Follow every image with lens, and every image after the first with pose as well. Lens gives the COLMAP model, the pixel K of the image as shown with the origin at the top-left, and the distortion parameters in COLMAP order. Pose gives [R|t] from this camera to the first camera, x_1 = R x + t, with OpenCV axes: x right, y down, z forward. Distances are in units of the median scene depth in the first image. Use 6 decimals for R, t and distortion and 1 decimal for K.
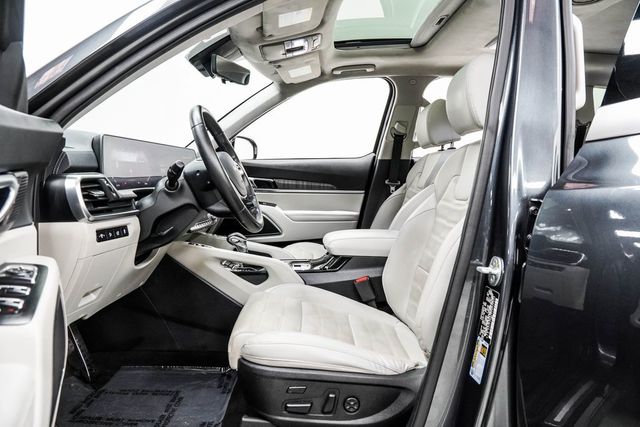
lens RADIAL K [[473.3, 0, 319.7], [0, 473.3, 212.3], [0, 0, 1]] dist [-0.103676, 0.031084]
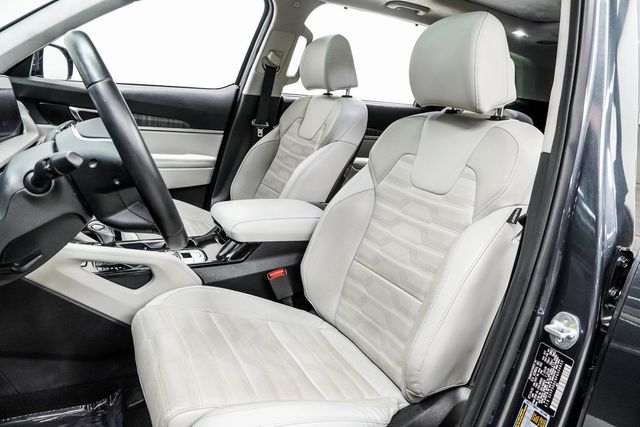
lens RADIAL K [[473.3, 0, 319.7], [0, 473.3, 214.8], [0, 0, 1]] dist [-0.103676, 0.031084]
pose [[0.893479, -0.026764, 0.448308, -0.191835], [-0.065436, 0.979812, 0.188910, -0.104036], [-0.444313, -0.198122, 0.873689, 0.285296]]
